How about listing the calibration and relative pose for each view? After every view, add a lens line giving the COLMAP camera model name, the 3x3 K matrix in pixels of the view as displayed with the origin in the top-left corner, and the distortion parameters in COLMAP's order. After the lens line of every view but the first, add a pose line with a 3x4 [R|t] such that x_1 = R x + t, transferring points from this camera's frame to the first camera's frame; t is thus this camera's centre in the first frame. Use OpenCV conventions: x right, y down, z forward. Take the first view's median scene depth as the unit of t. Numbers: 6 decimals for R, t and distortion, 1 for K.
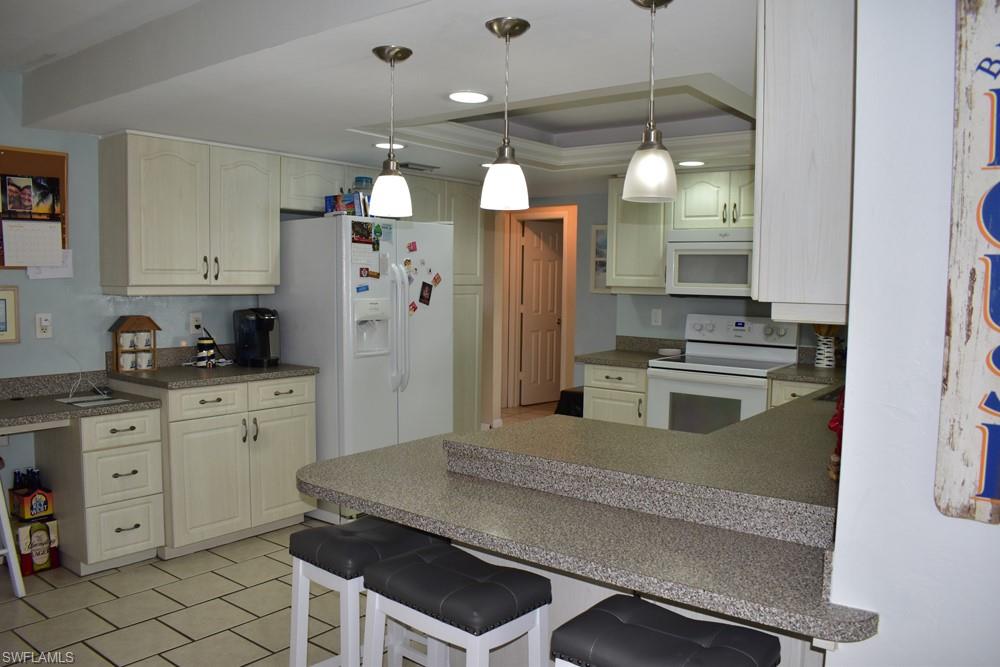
lens RADIAL K [[781.9, 0, 496.3], [0, 781.9, 339.0], [0, 0, 1]] dist [-0.092669, 0.011862]
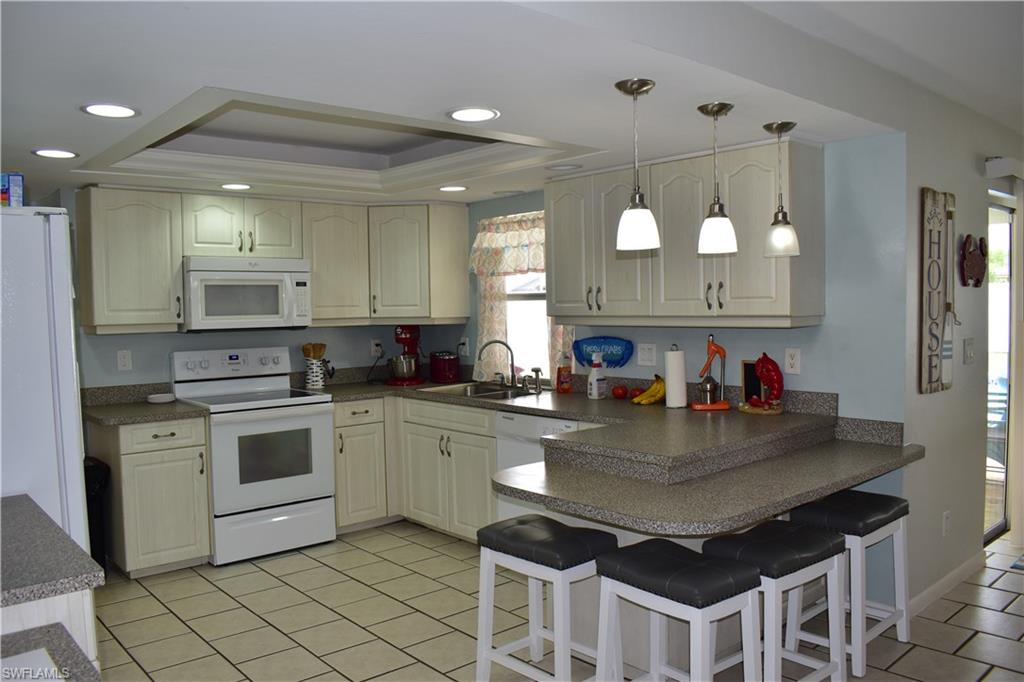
lens RADIAL K [[799.7, 0, 512.0], [0, 799.7, 341.0], [0, 0, 1]] dist [-0.095509, 0.018058]
pose [[0.176773, -0.061502, 0.982328, -0.609219], [0.099352, 0.994063, 0.044358, -0.050482], [-0.979224, 0.089755, 0.181834, 0.505483]]
